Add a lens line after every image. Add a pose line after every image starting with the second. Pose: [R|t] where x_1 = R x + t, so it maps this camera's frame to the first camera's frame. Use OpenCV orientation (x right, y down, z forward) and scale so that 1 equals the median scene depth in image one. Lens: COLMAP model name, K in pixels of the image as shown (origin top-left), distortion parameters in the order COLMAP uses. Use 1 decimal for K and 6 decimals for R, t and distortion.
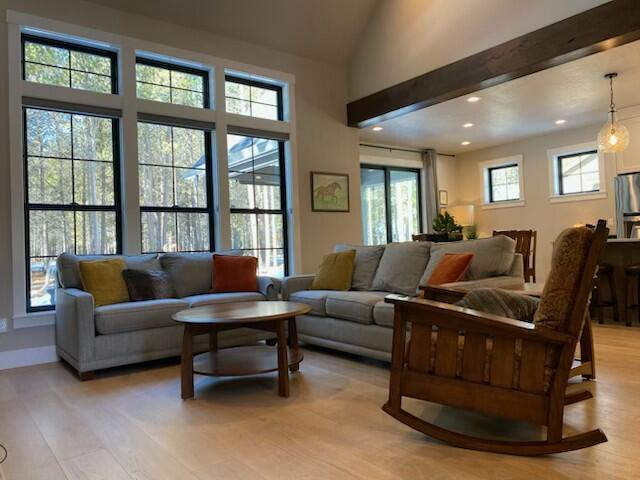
lens RADIAL K [[495.2, 0, 318.3], [0, 495.2, 240.5], [0, 0, 1]] dist [0.048311, -0.067486]
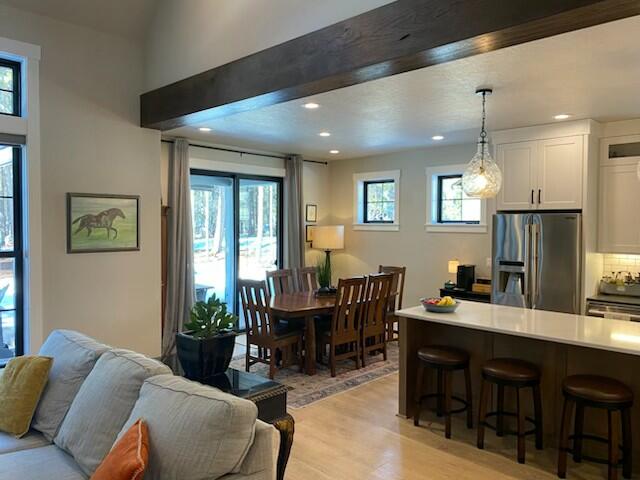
lens RADIAL K [[495.2, 0, 320.0], [0, 495.2, 239.6], [0, 0, 1]] dist [0.048311, -0.067486]
pose [[0.987300, 0.037852, 0.154289, 0.180538], [-0.044665, 0.998163, 0.040932, -0.098427], [-0.152456, -0.047304, 0.987178, 0.228624]]
